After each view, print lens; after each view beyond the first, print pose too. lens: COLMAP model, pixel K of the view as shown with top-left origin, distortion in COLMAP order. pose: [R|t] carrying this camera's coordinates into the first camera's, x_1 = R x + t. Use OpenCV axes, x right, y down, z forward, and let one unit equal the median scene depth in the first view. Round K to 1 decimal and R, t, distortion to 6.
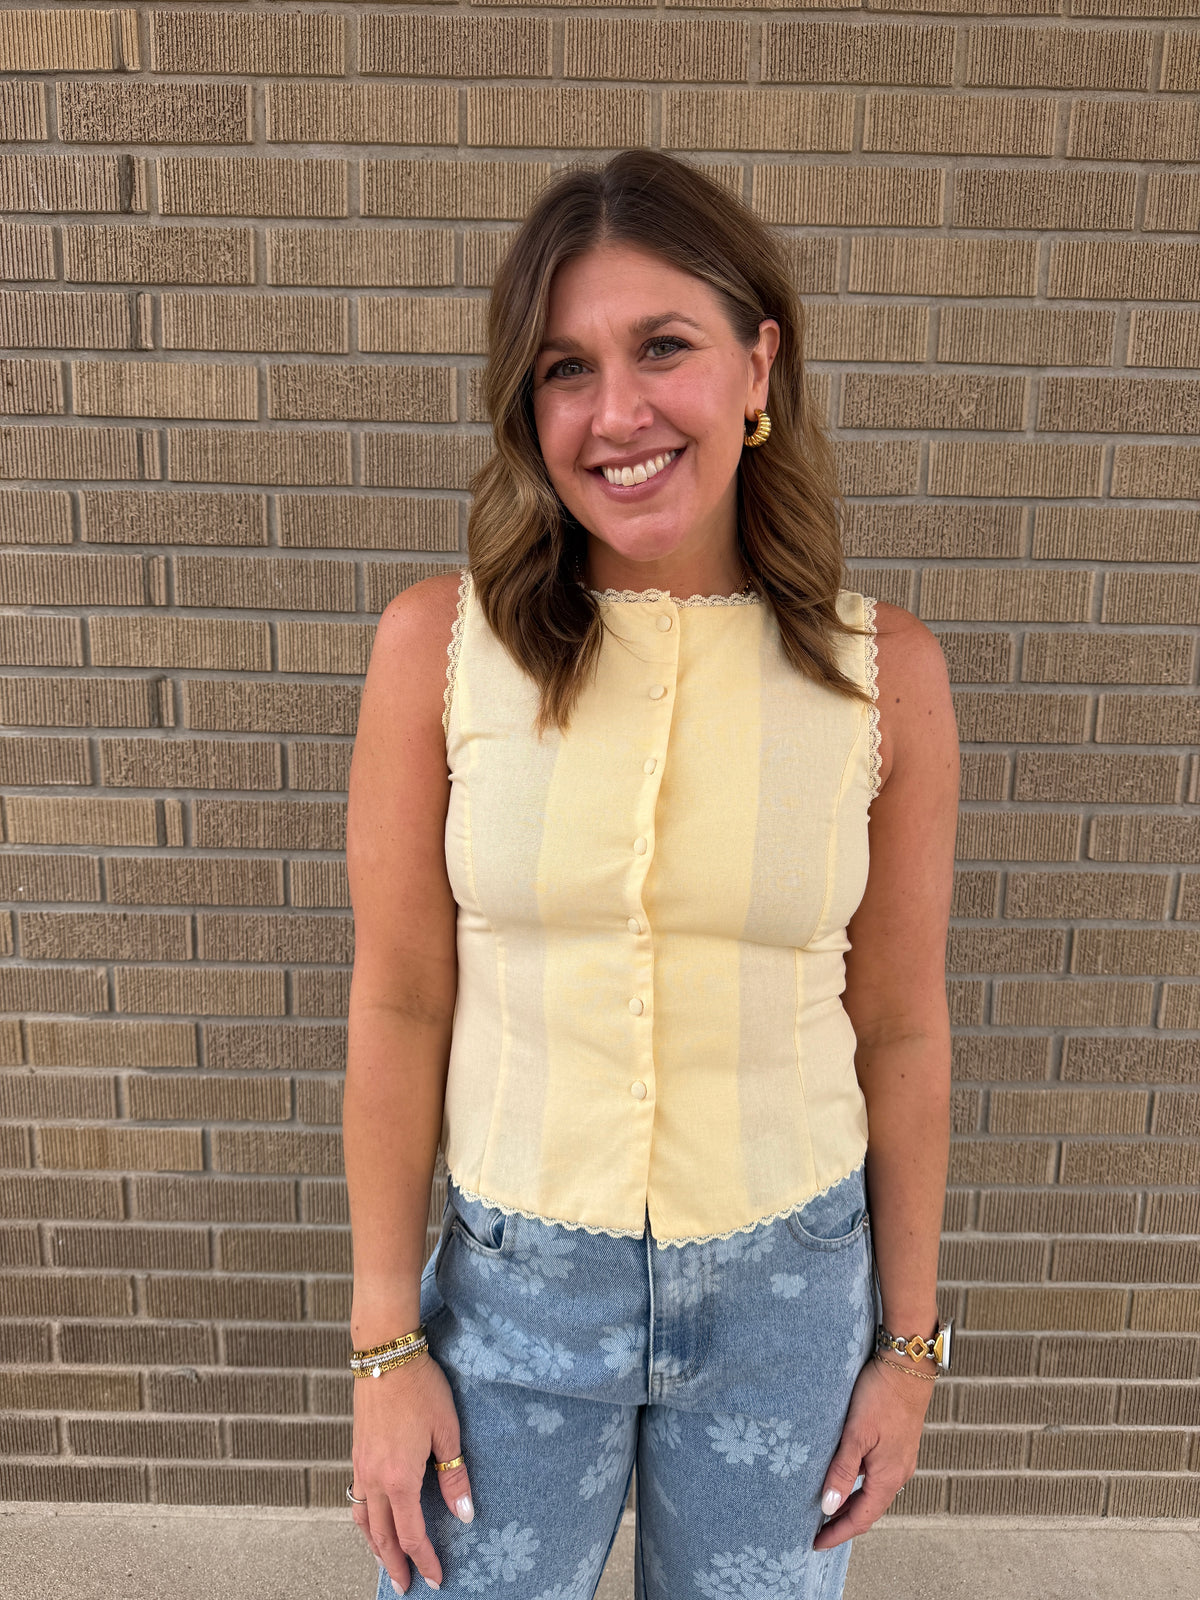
lens RADIAL K [[1050.5, 0, 585.4], [0, 1050.5, 785.5], [0, 0, 1]] dist [-0.007823, -0.004427]
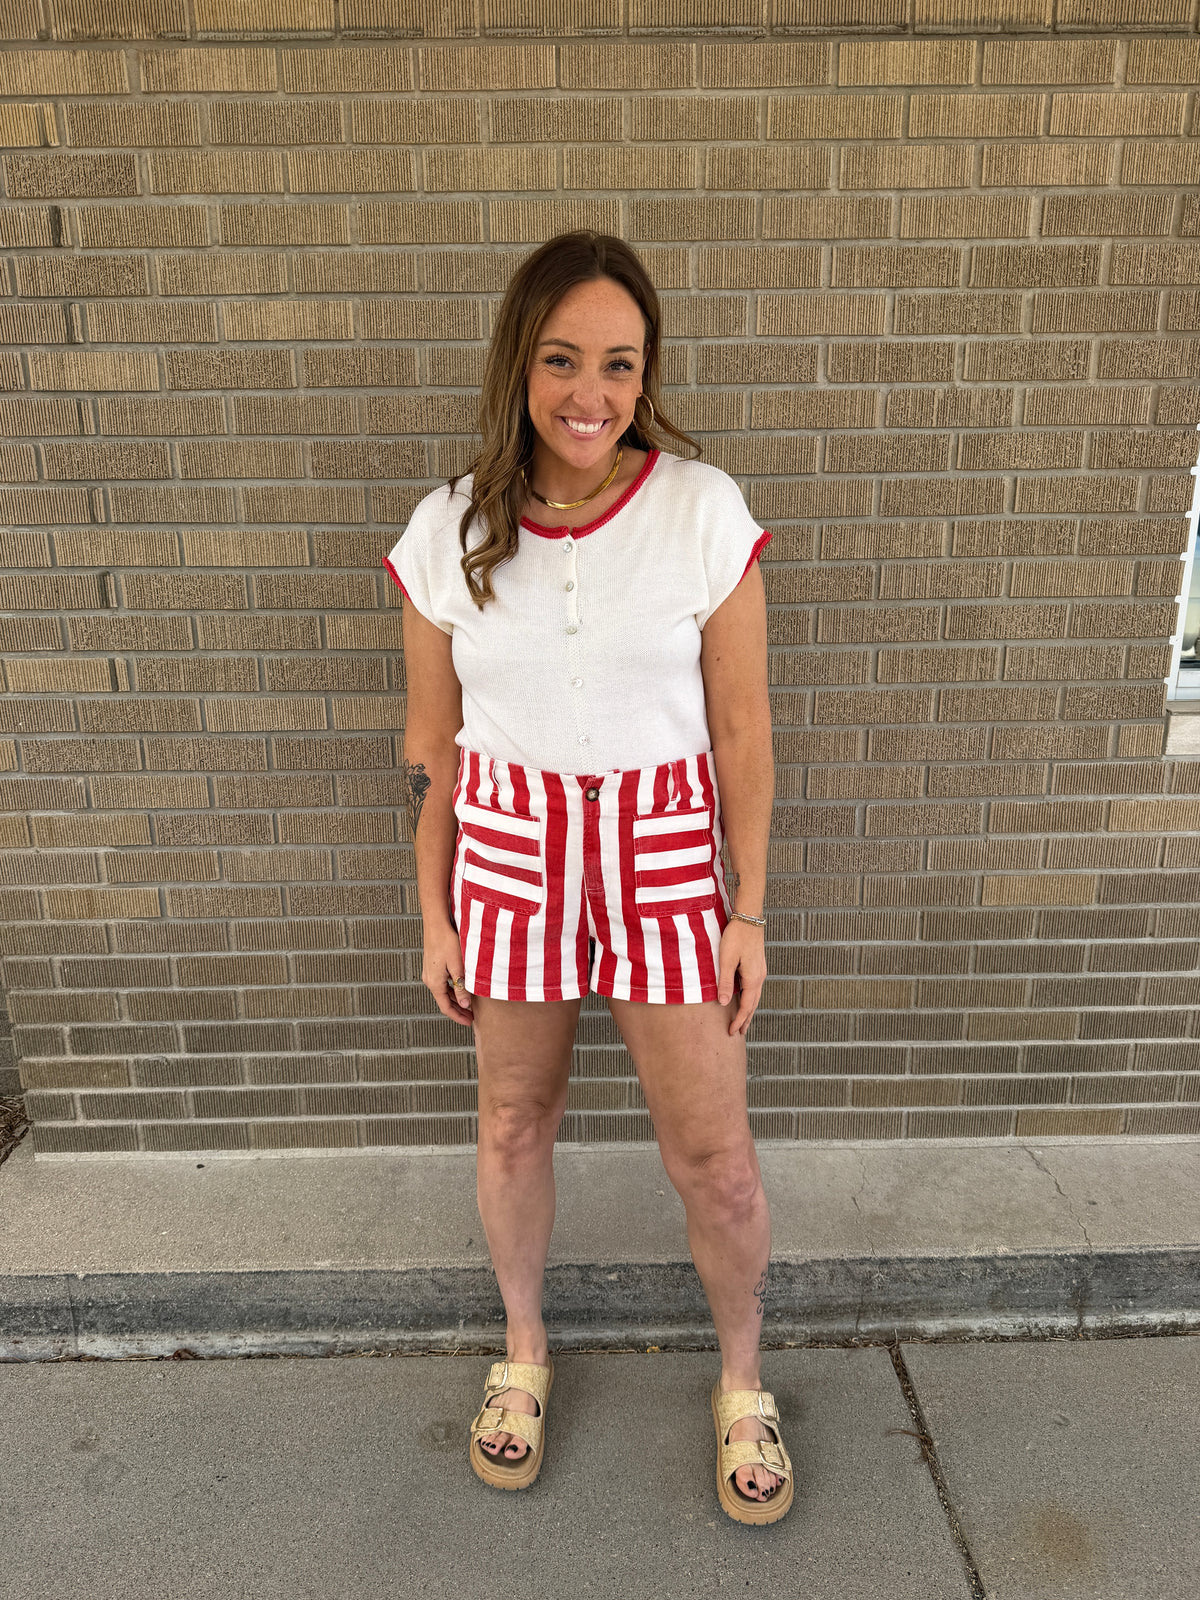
lens RADIAL K [[1103.8, 0, 592.7], [0, 1103.8, 805.8], [0, 0, 1]] dist [0.002705, -0.018097]
pose [[0.999592, -0.028346, 0.003516, 0.258479], [0.027828, 0.994214, 0.103752, 0.078800], [-0.006437, -0.103612, 0.994597, -0.565852]]
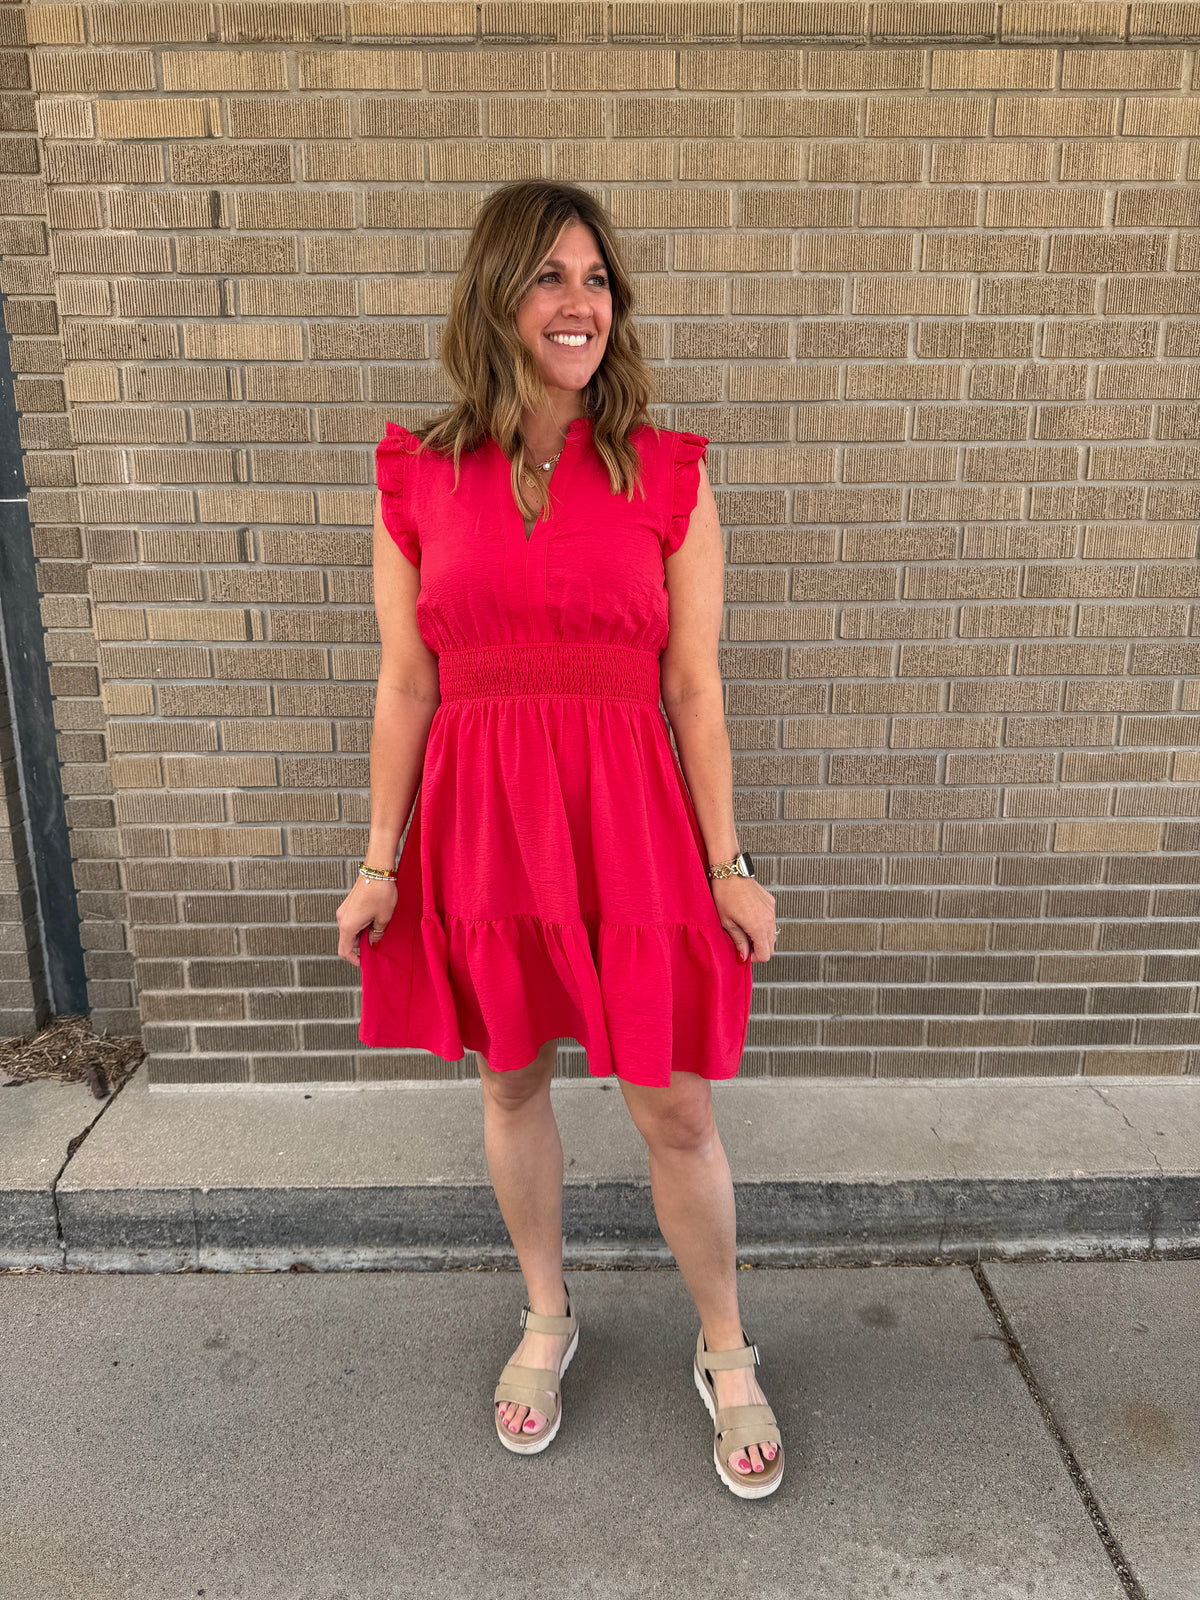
lens RADIAL K [[1103.8, 0, 594.5], [0, 1103.8, 797.7], [0, 0, 1]] dist [0.002705, -0.018097]
pose [[0.999803, -0.019784, 0.001473, 0.108175], [0.019632, 0.997328, 0.070363, 0.195019], [-0.002861, -0.070320, 0.997520, -0.686821]]
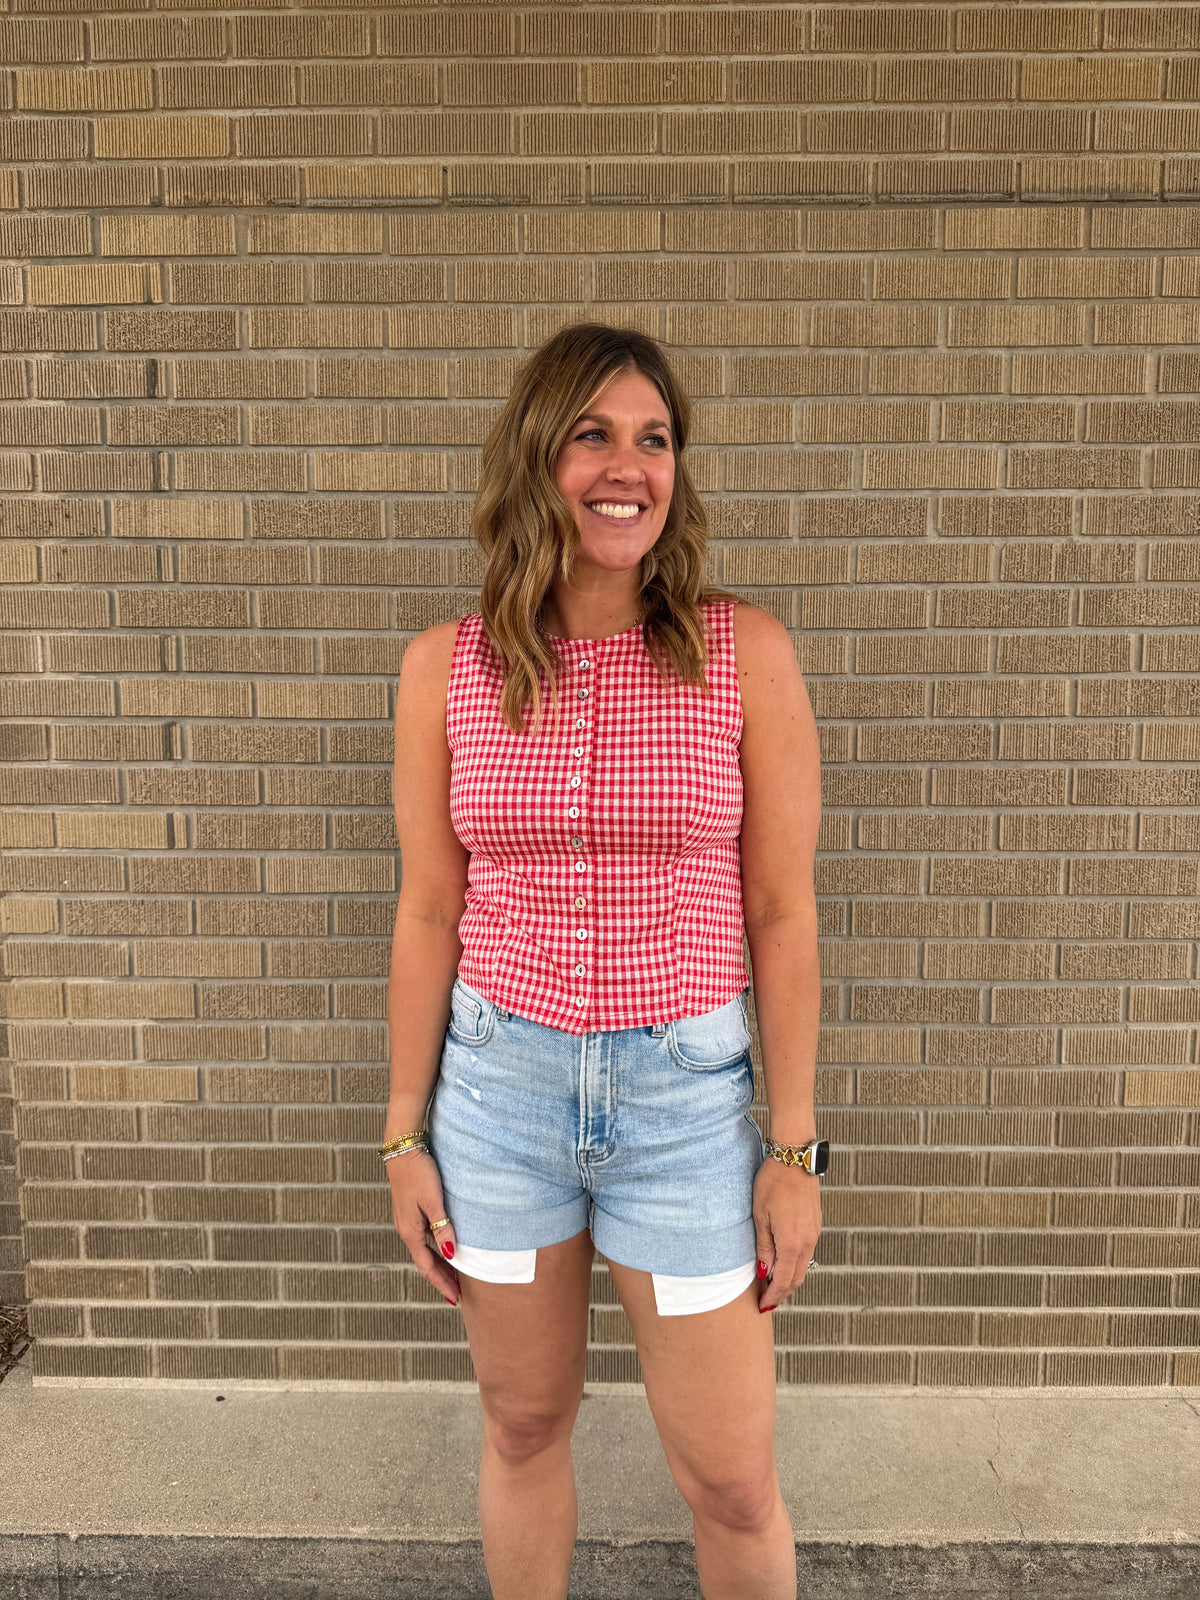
lens RADIAL K [[1103.8, 0, 595.4], [0, 1103.8, 803.5], [0, 0, 1]] dist [0.002705, -0.018097]
pose [[0.999740, -0.013897, -0.018093, 0.176308], [0.012608, 0.997503, -0.069486, 0.110732], [0.019013, 0.069240, 0.997419, -0.427841]]
